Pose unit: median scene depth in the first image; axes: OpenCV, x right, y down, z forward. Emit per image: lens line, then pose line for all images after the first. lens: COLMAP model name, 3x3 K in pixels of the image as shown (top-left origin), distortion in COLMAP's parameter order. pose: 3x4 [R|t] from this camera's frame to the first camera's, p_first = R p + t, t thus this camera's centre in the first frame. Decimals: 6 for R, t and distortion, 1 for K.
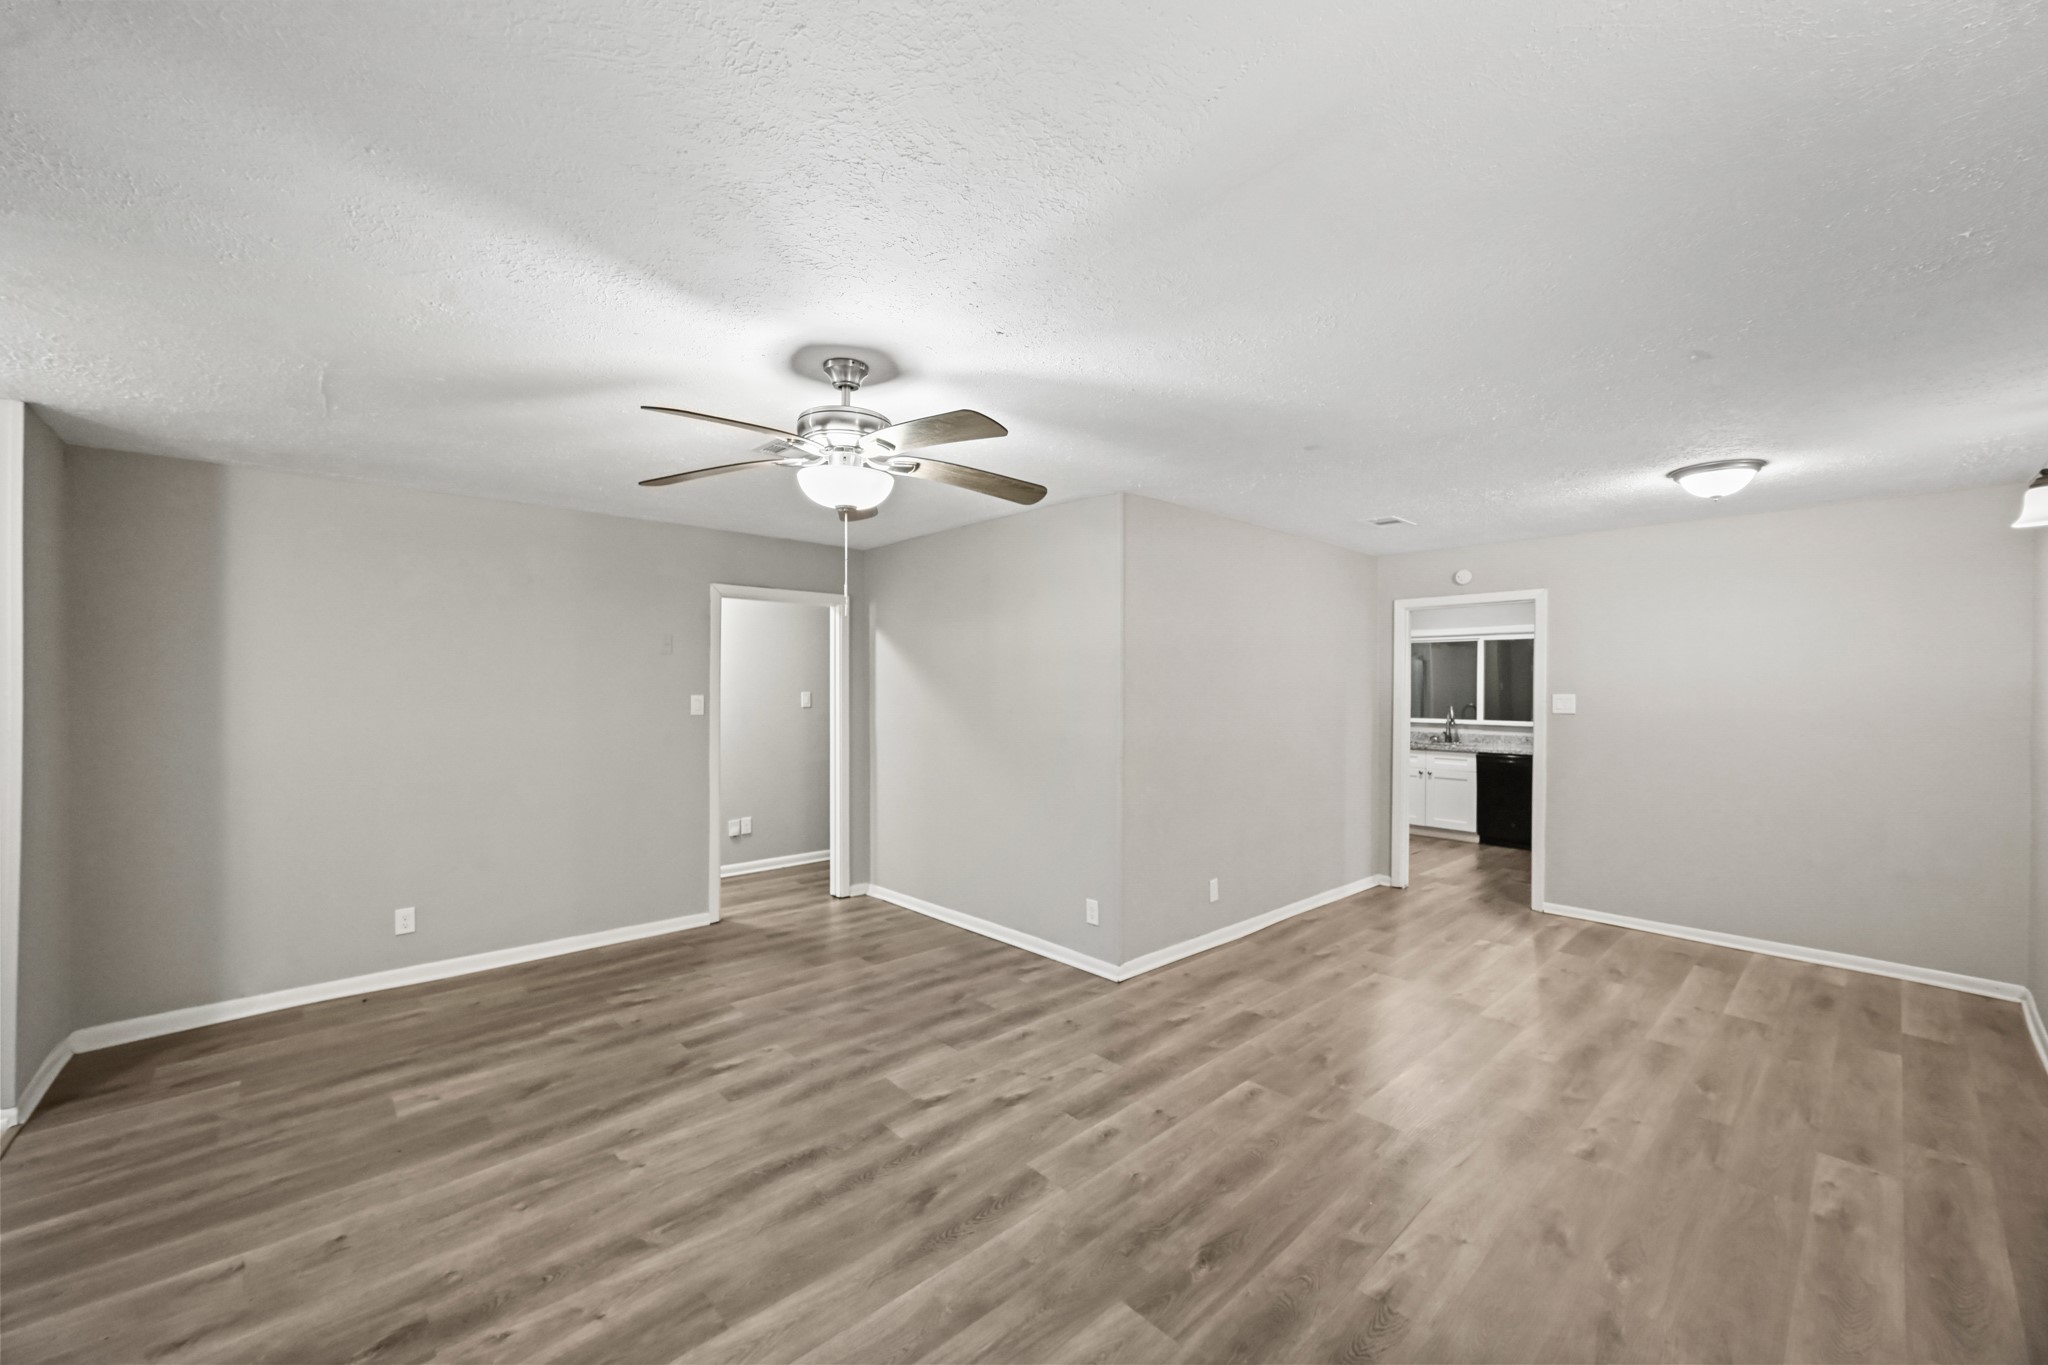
lens RADIAL K [[779.7, 0, 1020.8], [0, 779.7, 690.7], [0, 0, 1]] dist [0.002337, 0.000124]
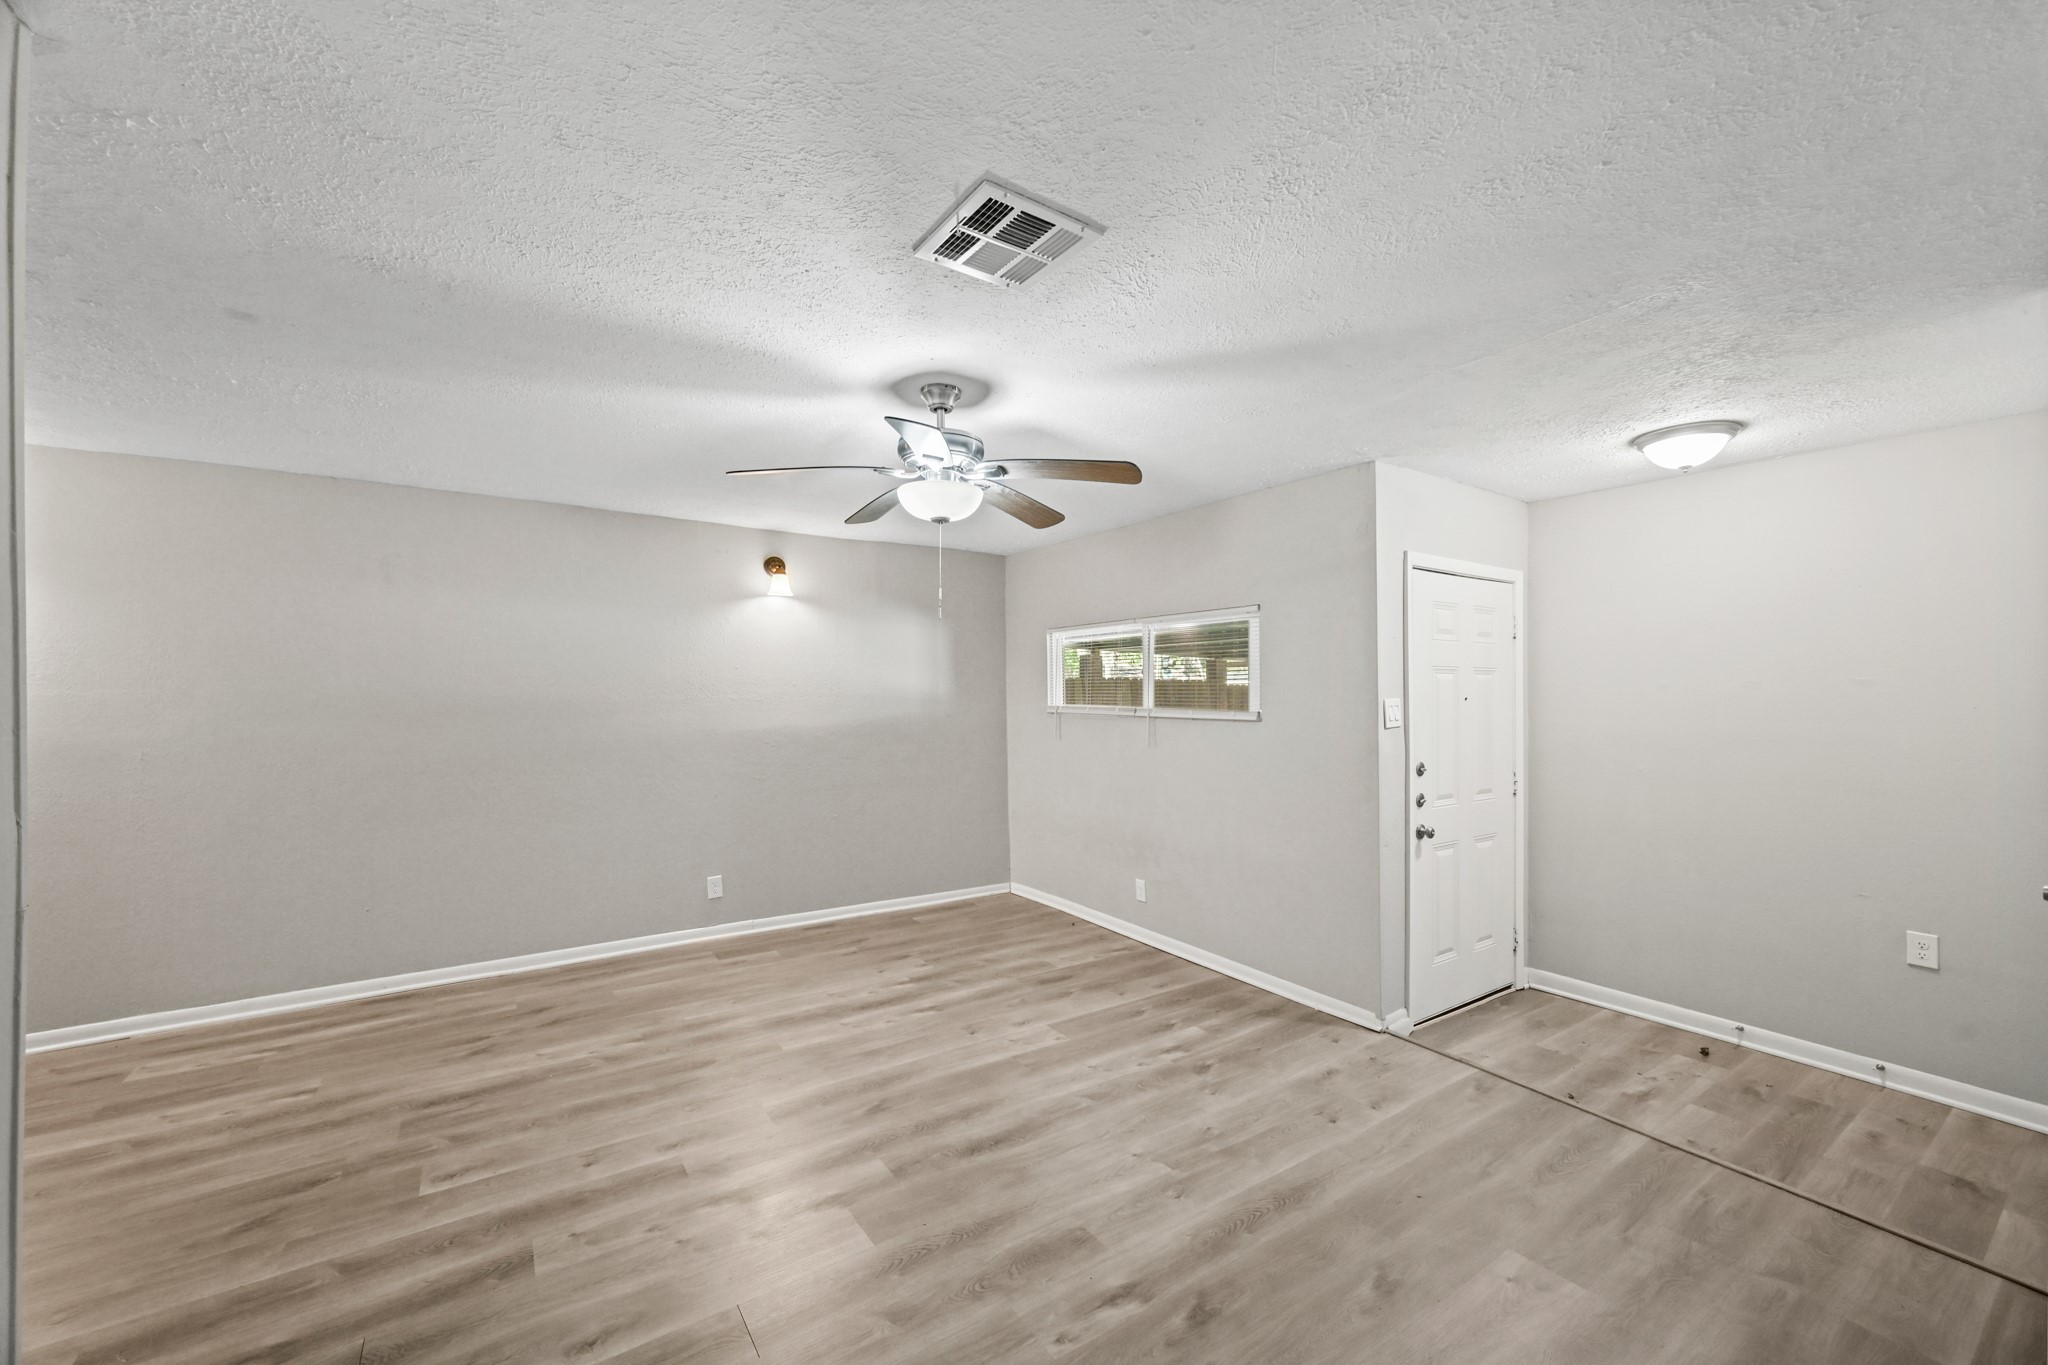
lens RADIAL K [[805.9, 0, 1021.3], [0, 805.9, 688.7], [0, 0, 1]] dist [0.000552, 0.000240]
pose [[-0.987865, -0.001788, 0.155303, -0.503467], [-0.001617, 0.999998, 0.001228, 0.003099], [-0.155305, 0.000962, -0.987866, 2.064416]]
